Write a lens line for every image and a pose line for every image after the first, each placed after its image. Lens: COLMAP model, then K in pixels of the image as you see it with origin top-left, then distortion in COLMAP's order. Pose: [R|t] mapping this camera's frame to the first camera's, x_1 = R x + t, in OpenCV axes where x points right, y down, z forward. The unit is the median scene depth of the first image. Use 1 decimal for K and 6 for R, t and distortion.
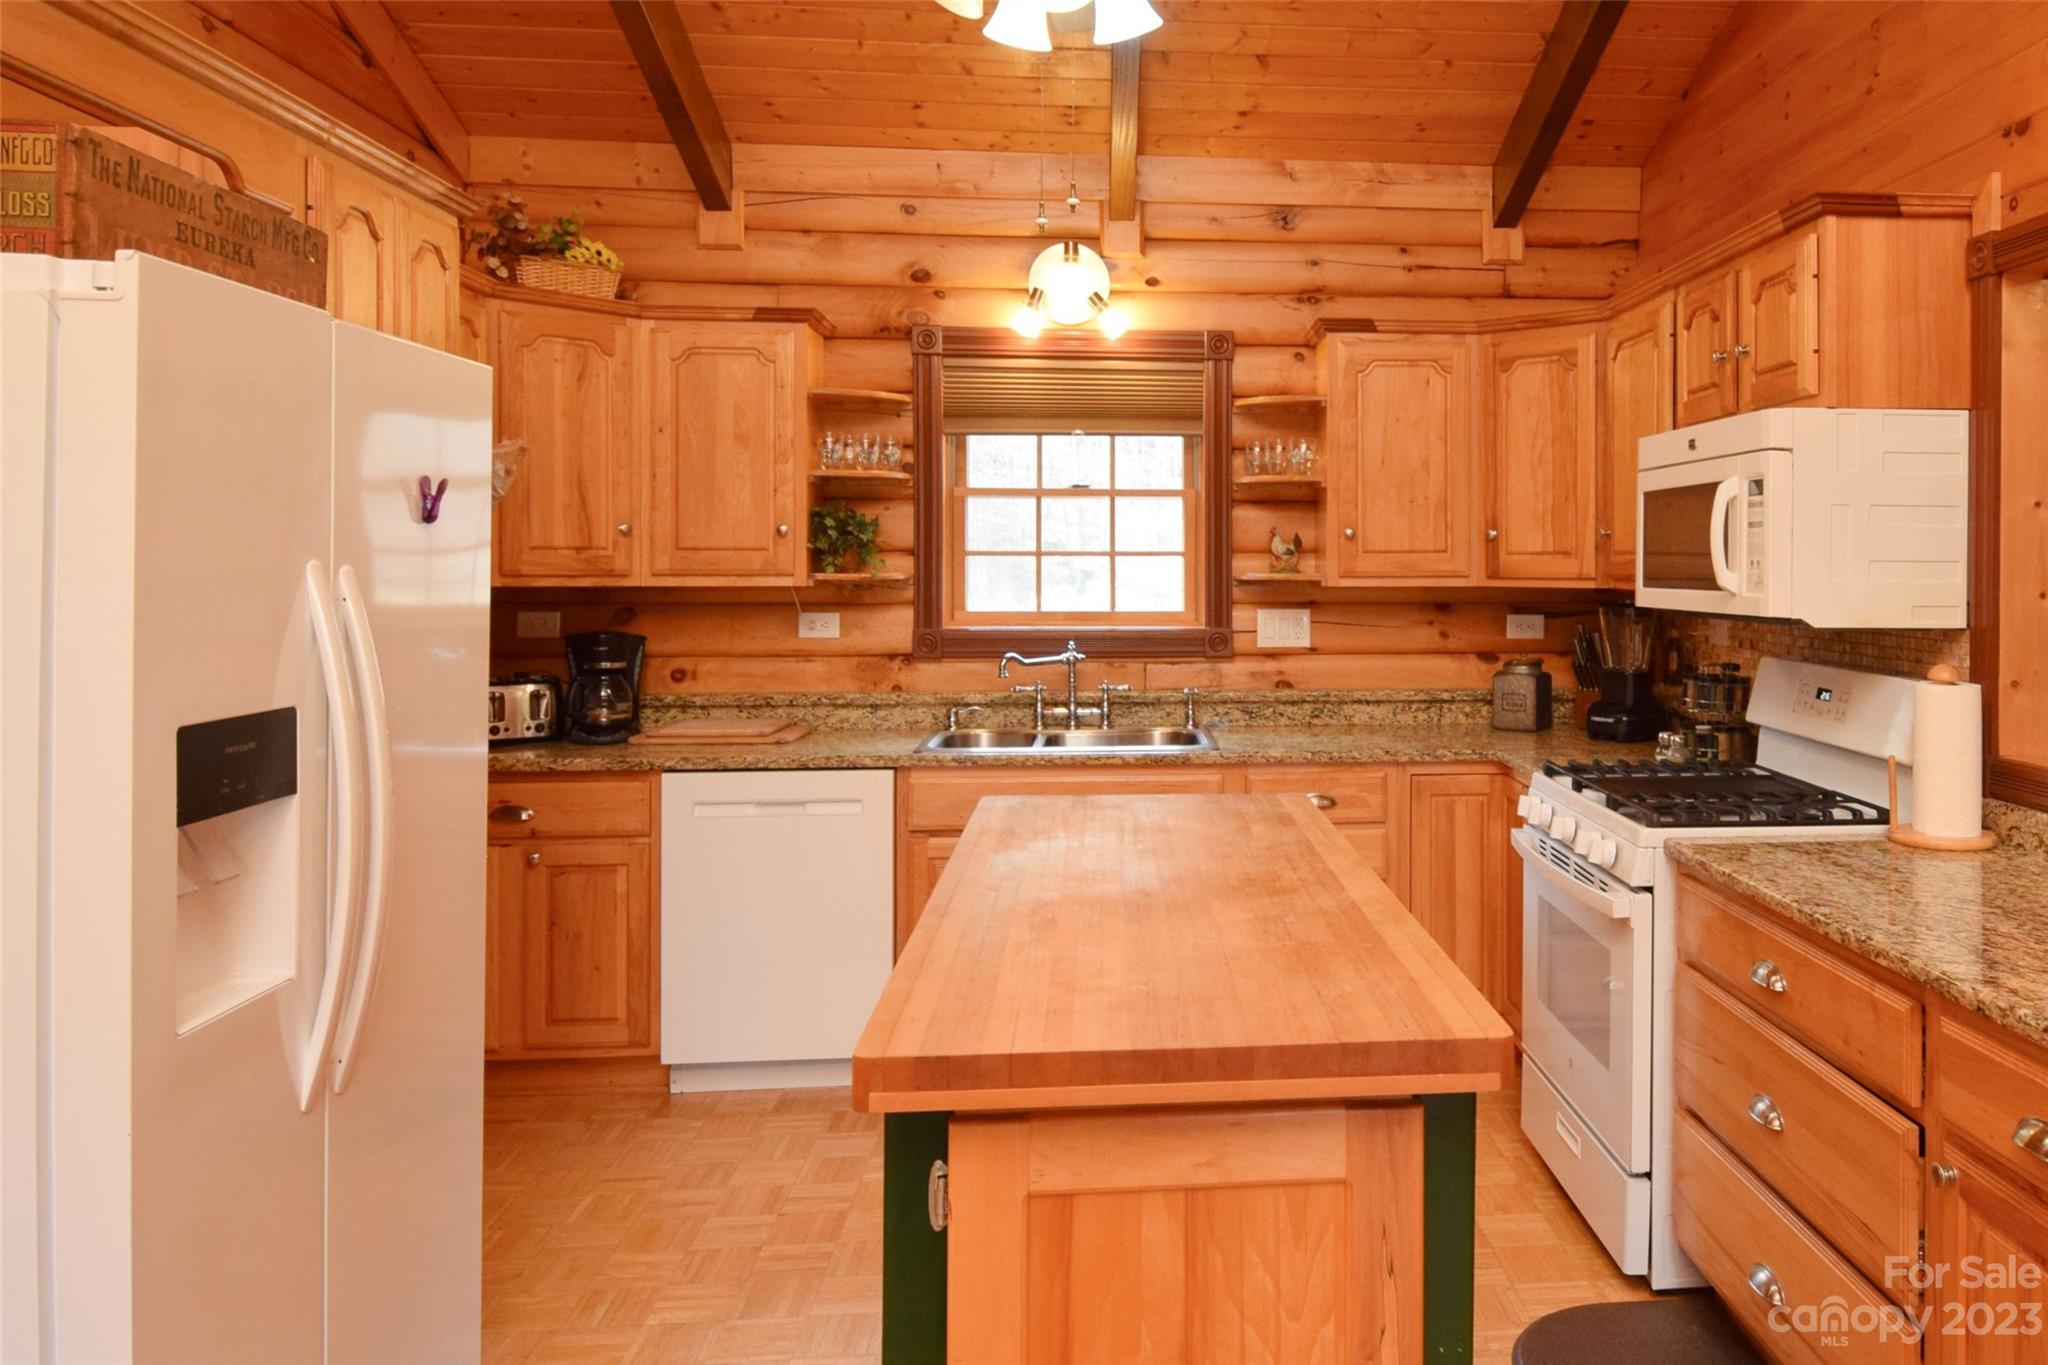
lens RADIAL K [[1471.3, 0, 1230.2], [0, 1471.3, 557.4], [0, 0, 1]] dist [0.007078, -0.003111]
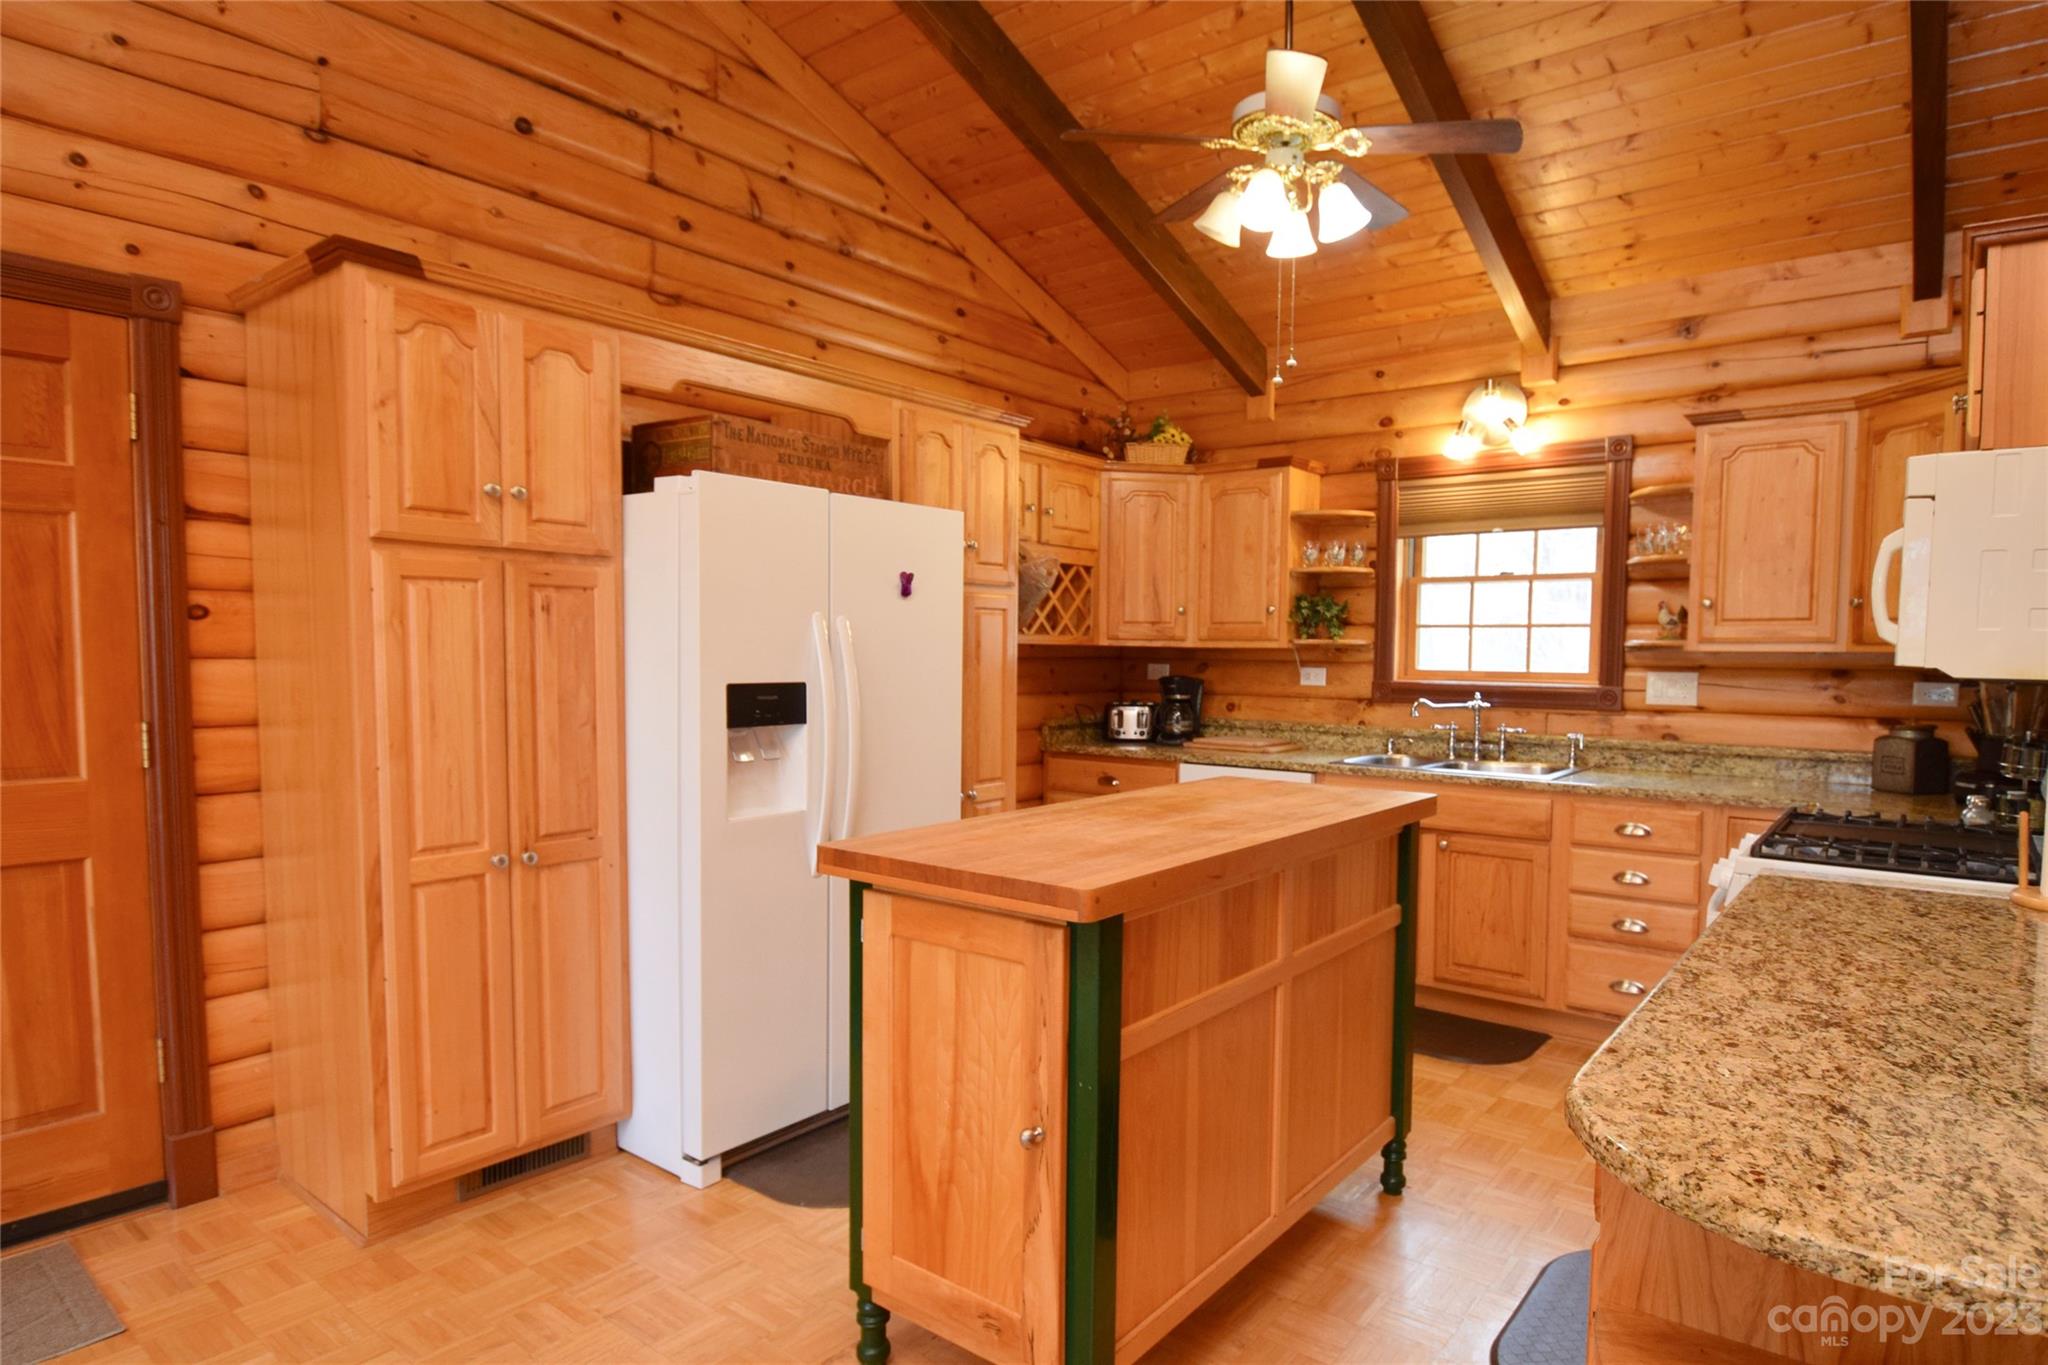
lens RADIAL K [[1111.4, 0, 1086.6], [0, 1111.4, 714.4], [0, 0, 1]] dist [0.001918, -0.001009]
pose [[0.741751, 0.044904, -0.669170, 0.288330], [-0.007515, 0.998250, 0.058657, 0.020742], [0.670633, -0.038480, 0.740791, 0.039639]]
